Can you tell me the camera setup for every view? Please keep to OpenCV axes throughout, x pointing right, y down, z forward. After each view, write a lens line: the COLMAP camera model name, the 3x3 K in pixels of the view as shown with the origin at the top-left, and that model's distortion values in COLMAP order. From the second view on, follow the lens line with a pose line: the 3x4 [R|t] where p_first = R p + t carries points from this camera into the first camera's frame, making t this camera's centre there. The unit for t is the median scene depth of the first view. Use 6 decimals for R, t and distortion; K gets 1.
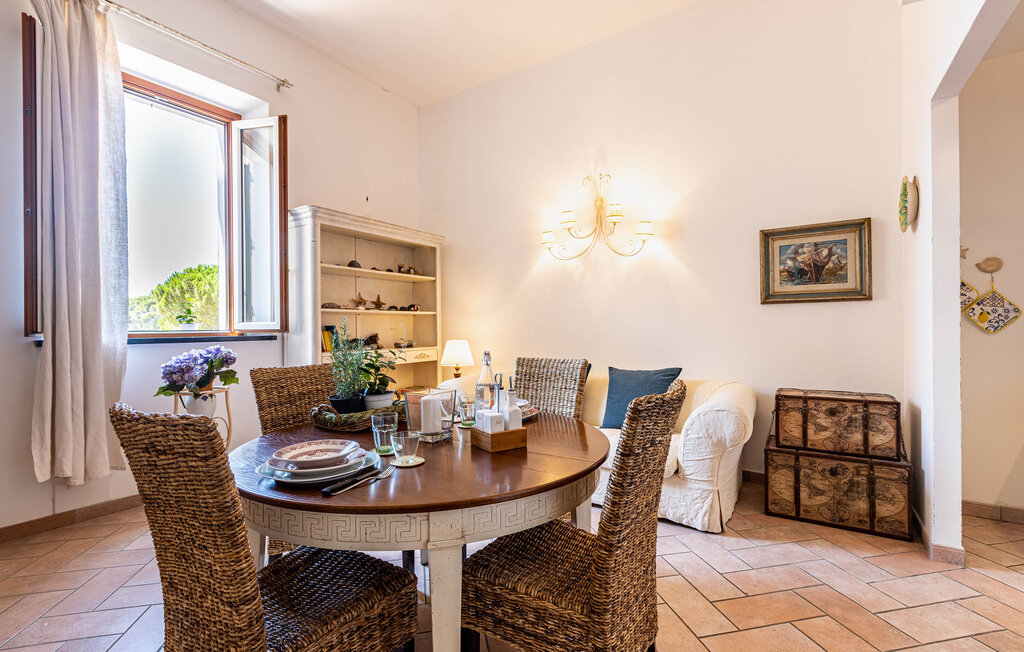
lens RADIAL K [[456.0, 0, 512.0], [0, 456.0, 326.0], [0, 0, 1]] dist [-0.002959, -0.000019]
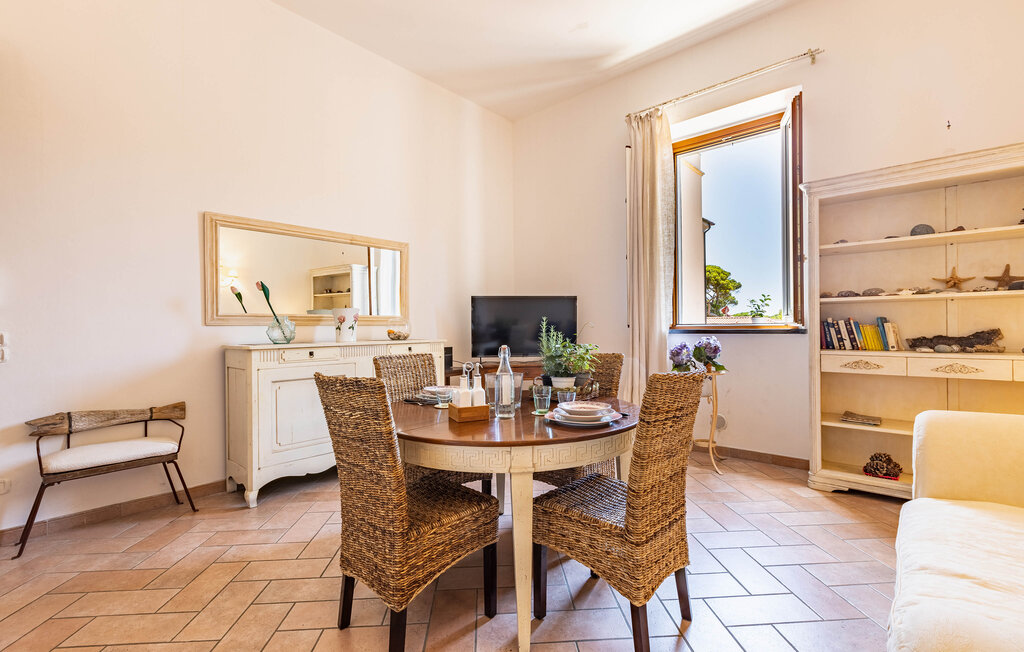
lens RADIAL K [[448.4, 0, 512.0], [0, 448.4, 326.0], [0, 0, 1]] dist [-0.000687, -0.000093]
pose [[-0.156280, 0.015035, -0.987598, 0.598855], [0.017475, 0.999770, 0.012455, -0.008602], [0.987558, -0.015312, -0.156507, 0.658324]]
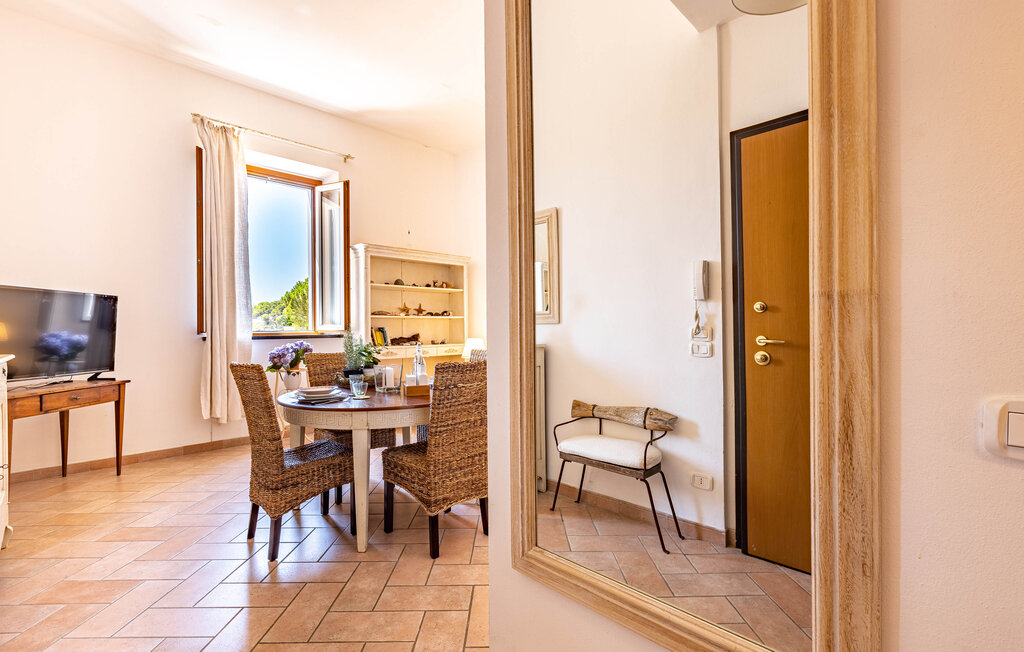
lens RADIAL K [[456.0, 0, 512.0], [0, 456.0, 326.0], [0, 0, 1]] dist [-0.002959, -0.000019]
pose [[0.978419, -0.000861, -0.206627, 0.358357], [0.000742, 1.000000, -0.000652, -0.005283], [0.206628, 0.000485, 0.978420, -0.350724]]
